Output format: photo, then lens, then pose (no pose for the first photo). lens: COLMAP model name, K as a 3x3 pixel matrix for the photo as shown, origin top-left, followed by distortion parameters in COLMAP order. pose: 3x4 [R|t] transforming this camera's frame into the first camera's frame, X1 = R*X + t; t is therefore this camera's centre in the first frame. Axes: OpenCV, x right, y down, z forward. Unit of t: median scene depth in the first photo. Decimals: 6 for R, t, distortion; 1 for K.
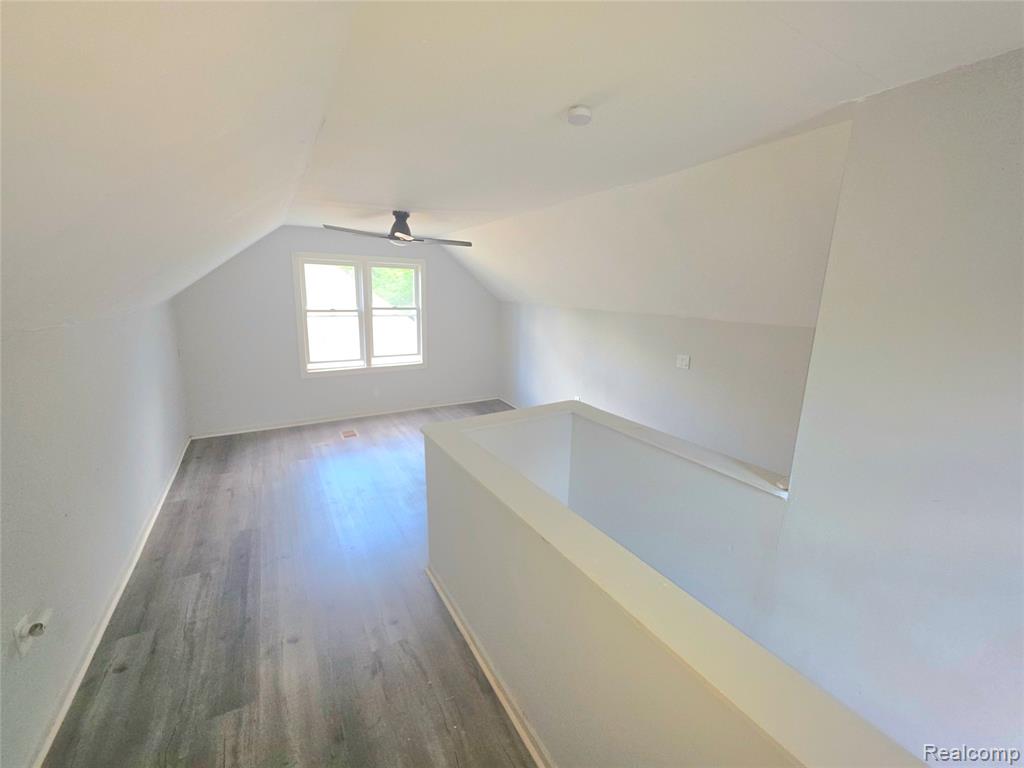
lens RADIAL K [[409.1, 0, 515.6], [0, 409.1, 377.4], [0, 0, 1]] dist [0.003270, 0.000009]
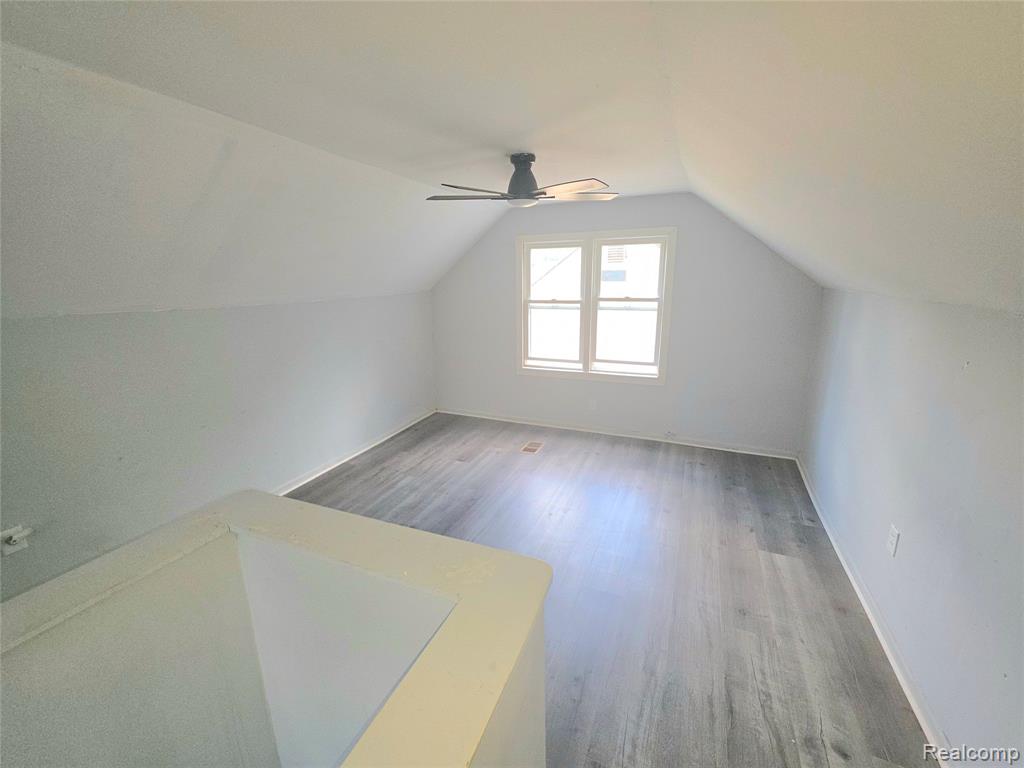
lens RADIAL K [[409.1, 0, 515.6], [0, 409.1, 377.4], [0, 0, 1]] dist [0.003270, 0.000009]
pose [[0.574747, 0.160348, -0.802468, 0.227682], [-0.142648, 0.985233, 0.094700, -0.078492], [0.805802, 0.060042, 0.589133, 0.453045]]
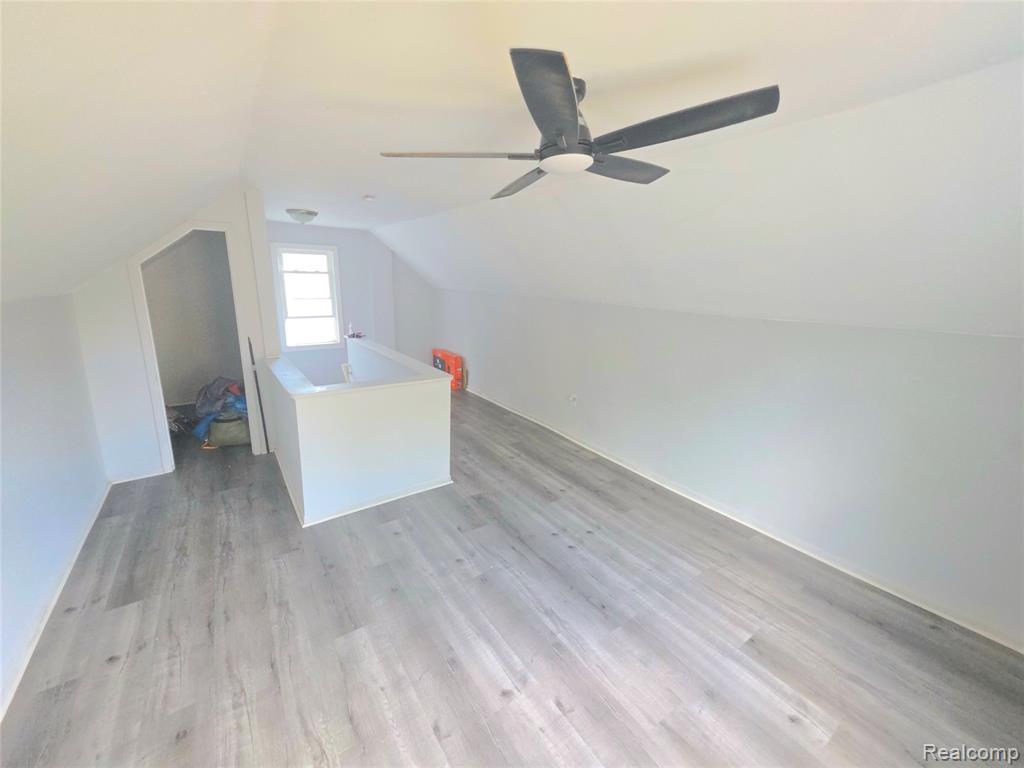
lens RADIAL K [[409.1, 0, 515.6], [0, 409.1, 377.4], [0, 0, 1]] dist [0.003270, 0.000009]
pose [[-0.995220, -0.033637, -0.091685, -0.151265], [-0.070211, 0.898993, 0.432298, -0.233957], [0.067883, 0.436669, -0.897057, 1.078180]]
